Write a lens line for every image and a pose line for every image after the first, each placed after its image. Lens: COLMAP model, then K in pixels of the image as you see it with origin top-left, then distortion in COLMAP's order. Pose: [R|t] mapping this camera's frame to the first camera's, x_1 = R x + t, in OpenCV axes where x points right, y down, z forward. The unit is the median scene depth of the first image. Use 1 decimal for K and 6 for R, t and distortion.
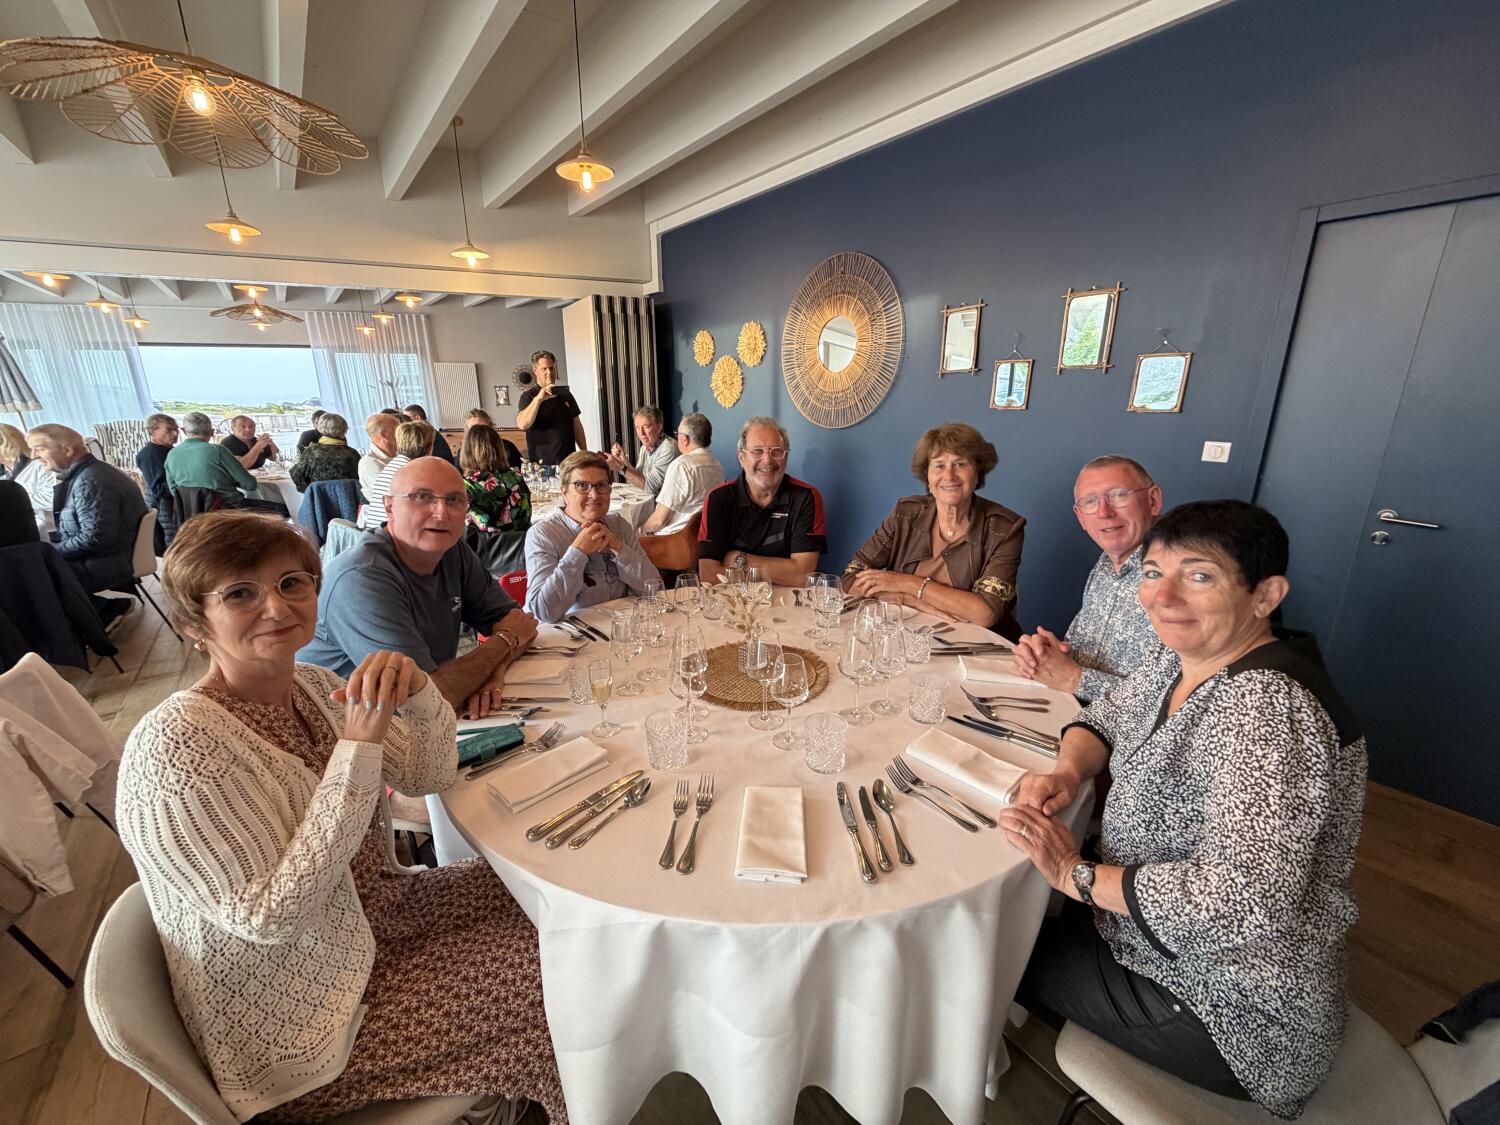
lens RADIAL K [[590.6, 0, 743.4], [0, 590.6, 563.6], [0, 0, 1]] dist [-0.000390, -0.000229]
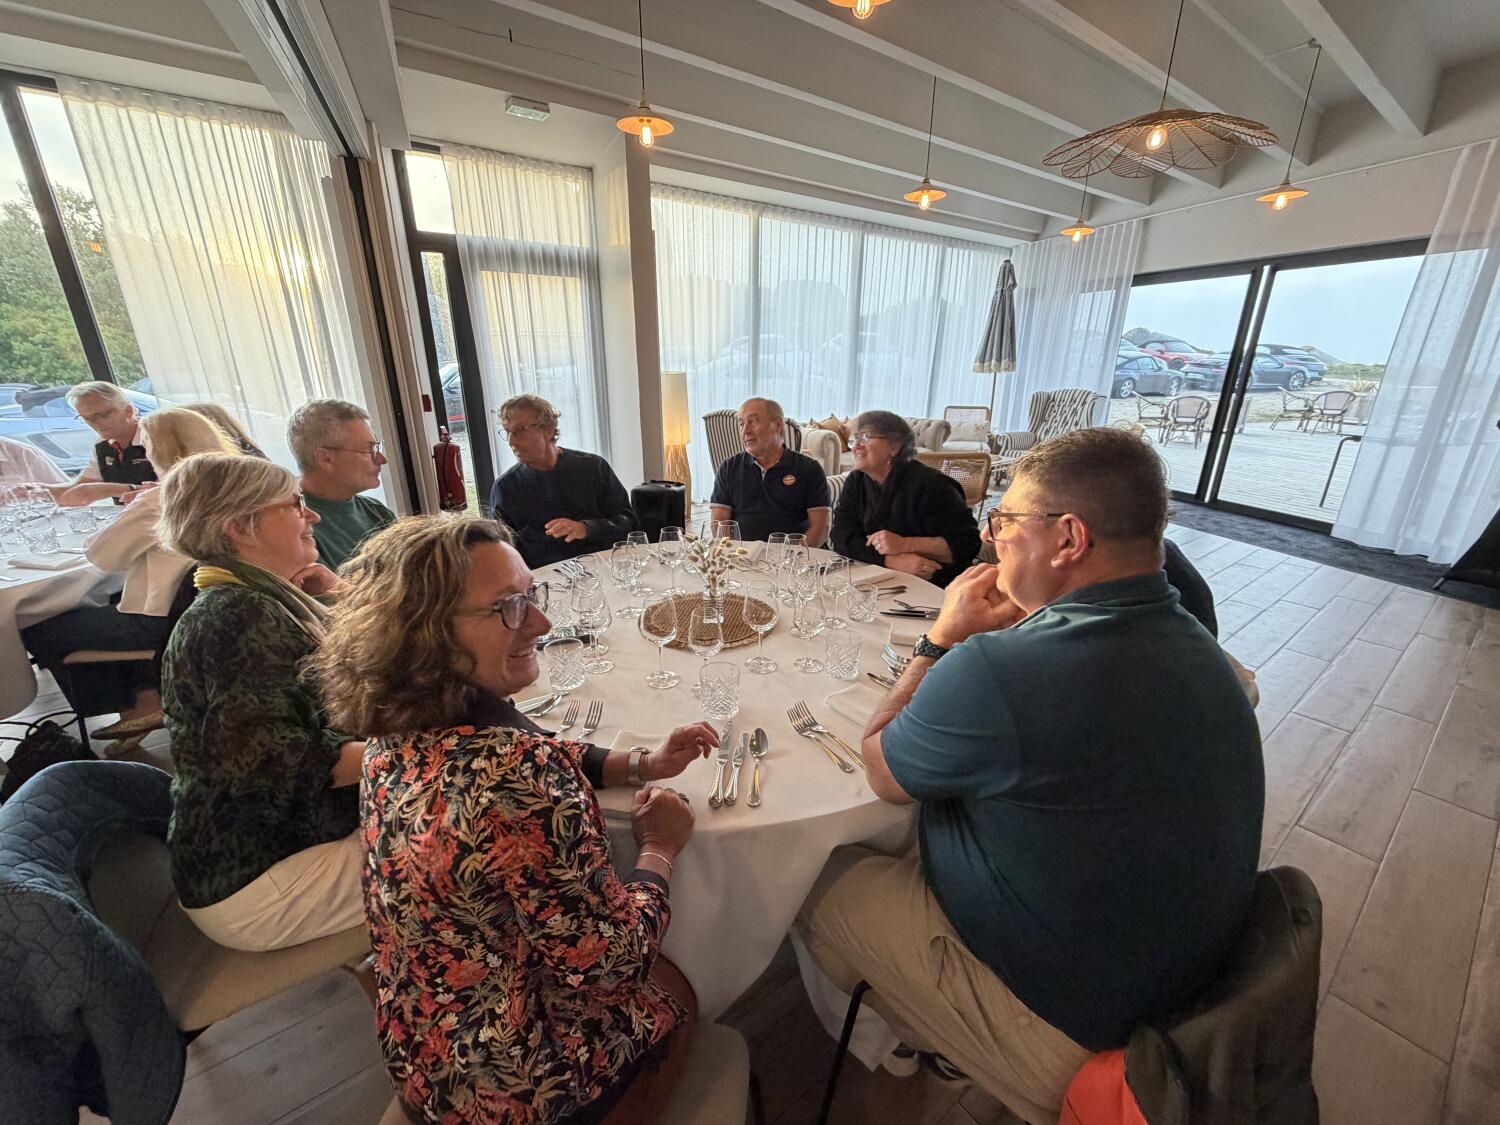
lens RADIAL K [[590.6, 0, 744.6], [0, 590.6, 560.3], [0, 0, 1]] dist [-0.000390, -0.000229]
pose [[-0.016510, 0.333788, -0.942504, -1.200843], [-0.282339, 0.902714, 0.324642, -0.754982], [0.959173, 0.271465, 0.079337, 2.646237]]
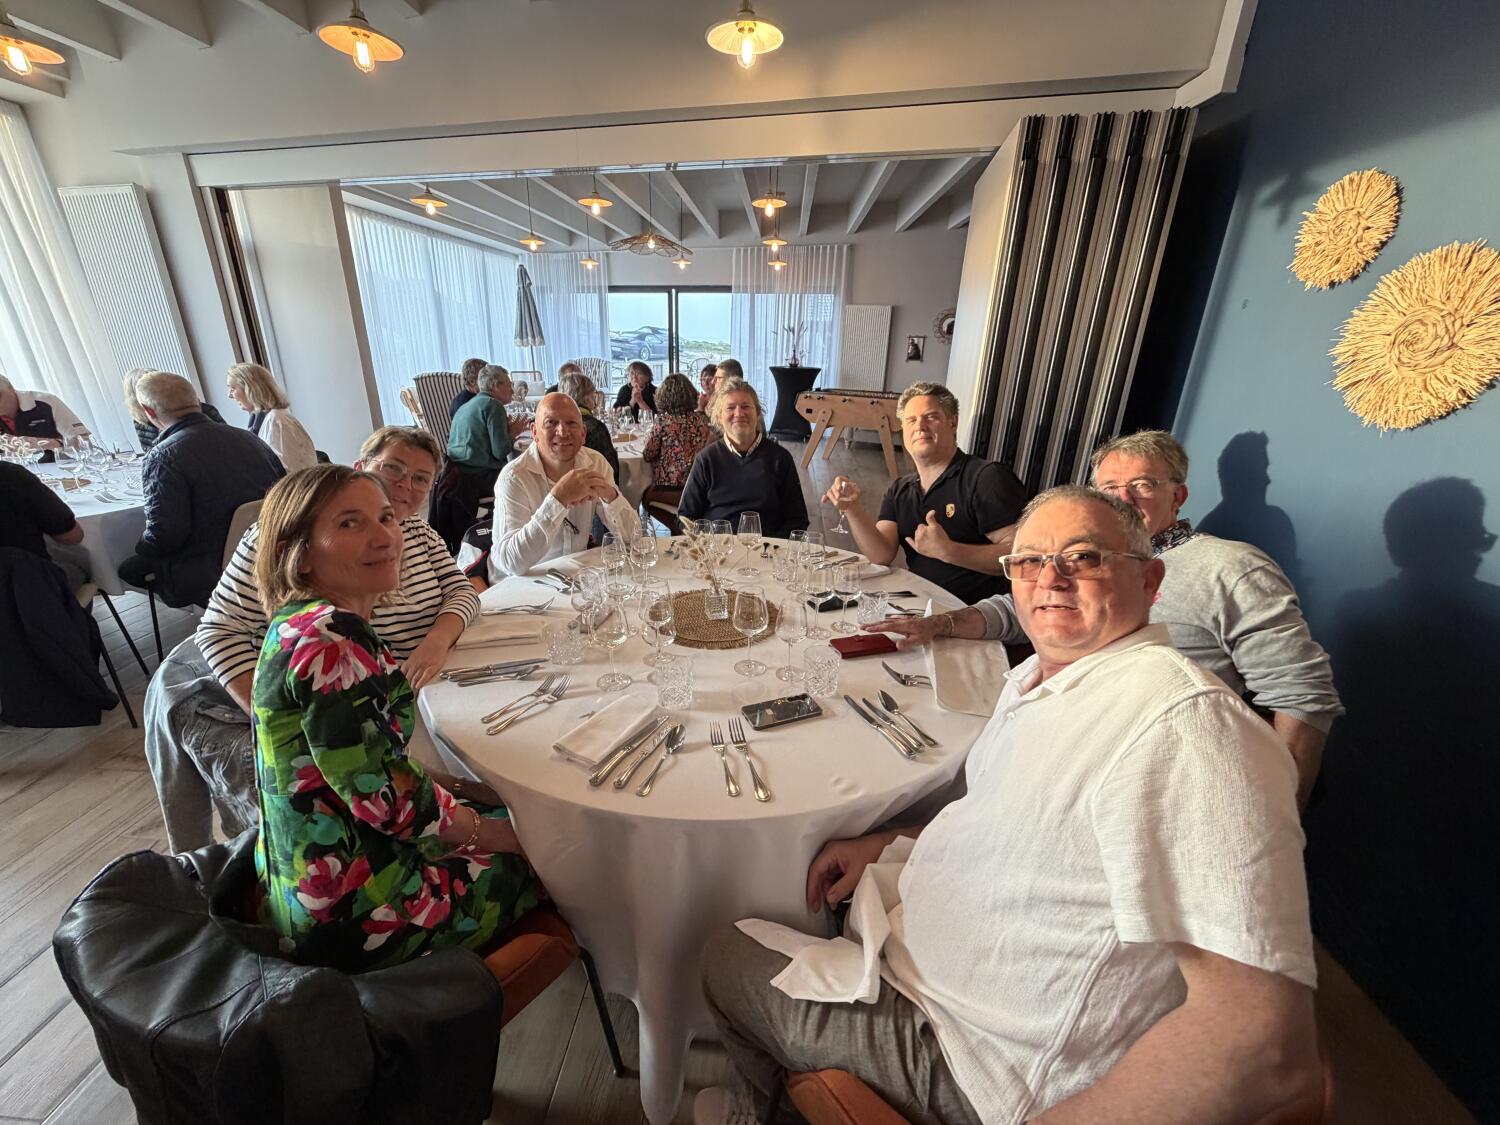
lens RADIAL K [[590.6, 0, 743.8], [0, 590.6, 559.3], [0, 0, 1]] dist [-0.000390, -0.000229]
pose [[0.752707, 0.256961, -0.606138, -0.173036], [-0.214351, 0.966172, 0.143407, -0.411005], [0.622483, 0.021983, 0.782325, 1.342063]]
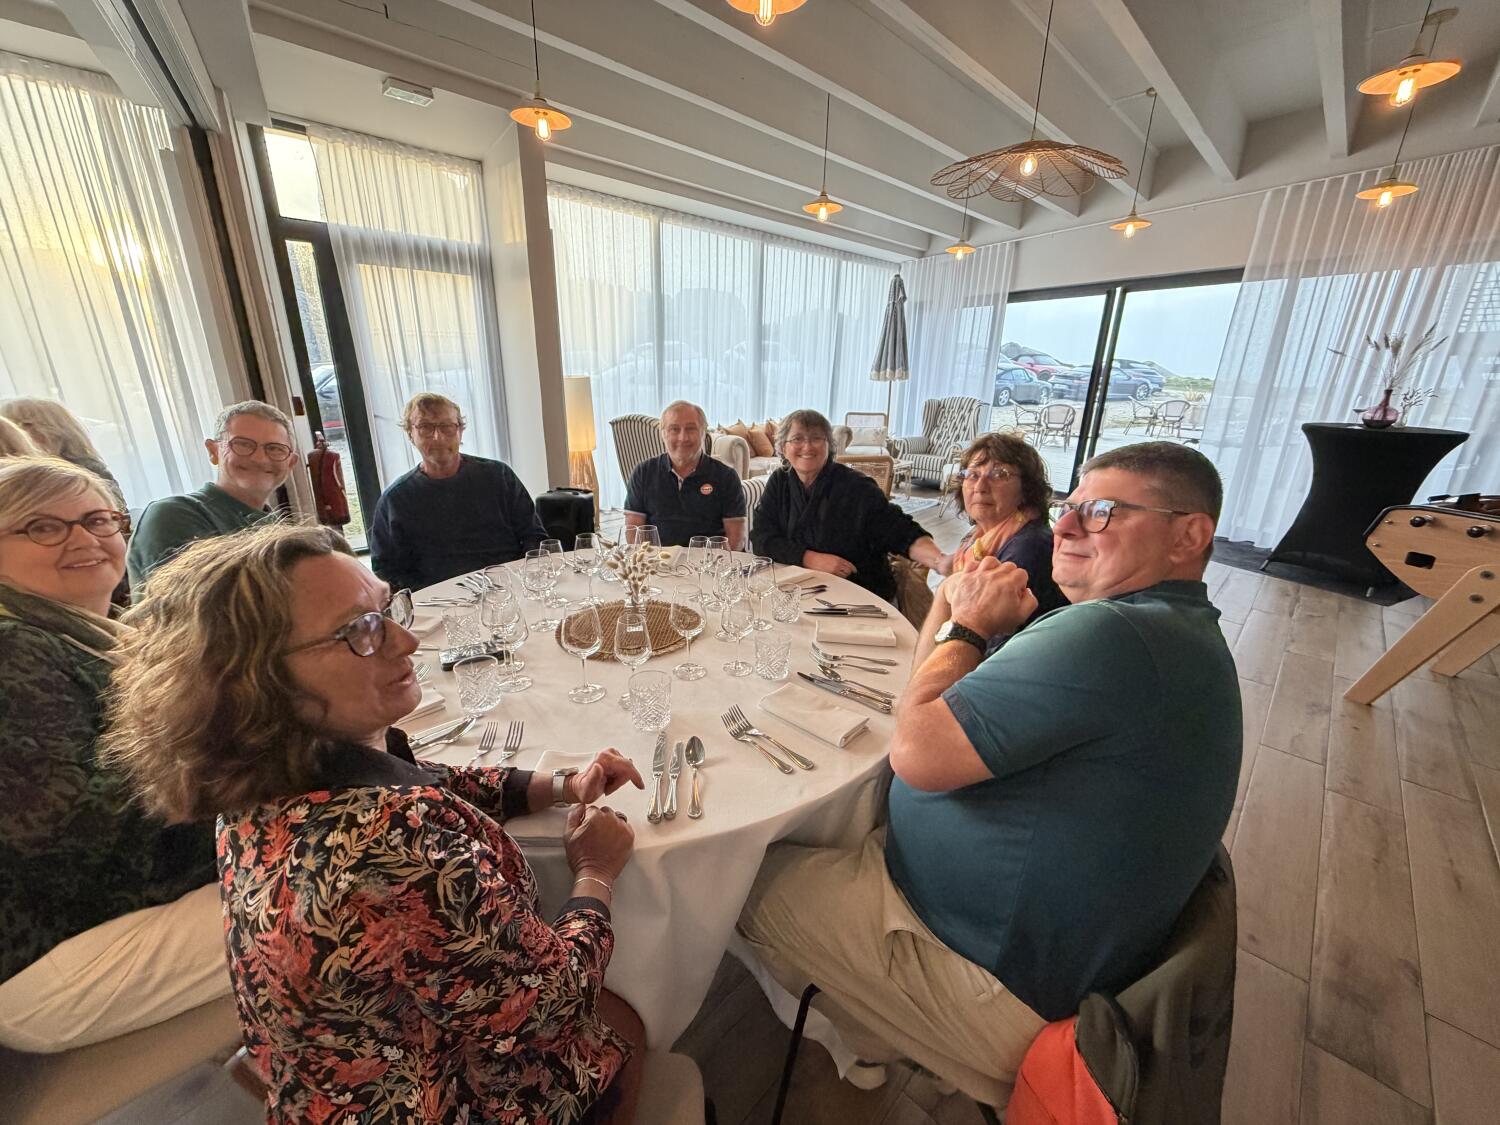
lens RADIAL K [[590.6, 0, 743.0], [0, 590.6, 560.2], [0, 0, 1]] dist [-0.000390, -0.000229]
pose [[0.137305, 0.320233, -0.937336, -1.212541], [-0.293835, 0.916871, 0.270199, -0.741864], [0.945943, 0.238323, 0.219987, 2.632616]]
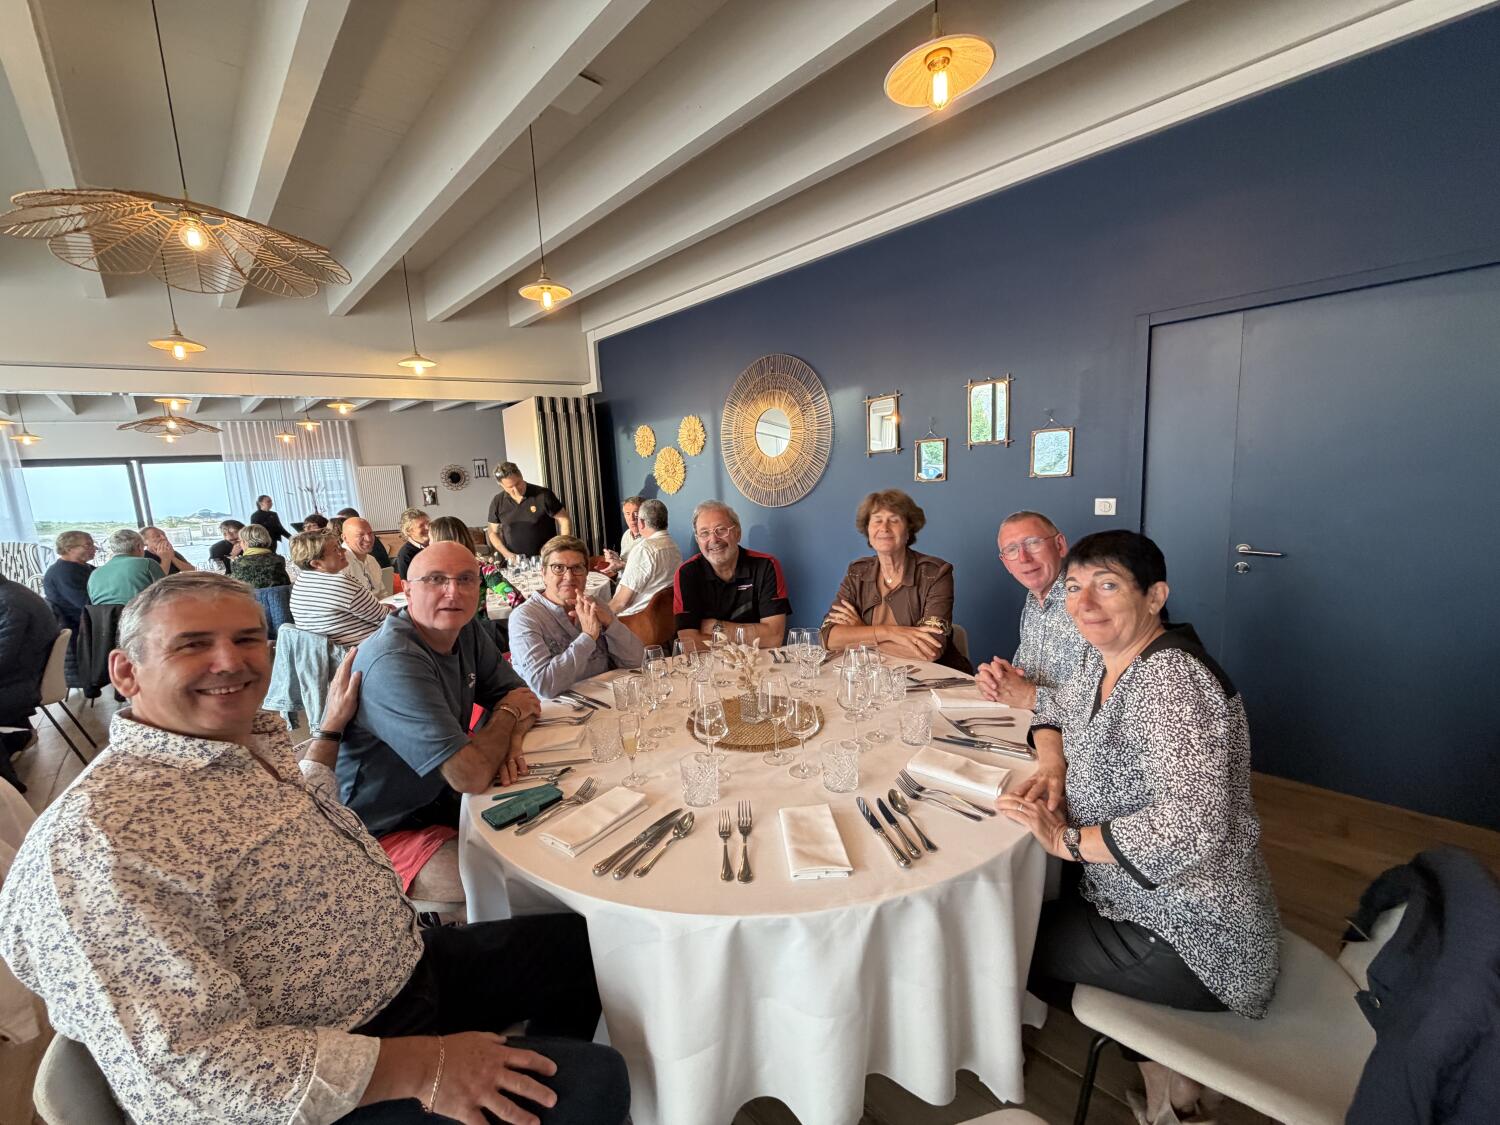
lens RADIAL K [[590.6, 0, 743.7], [0, 590.6, 564.9], [0, 0, 1]] dist [-0.000390, -0.000229]
pose [[0.990470, -0.065012, 0.121419, -0.083059], [0.081276, 0.987614, -0.134208, 0.031033], [-0.111191, 0.142798, 0.983486, -0.081668]]
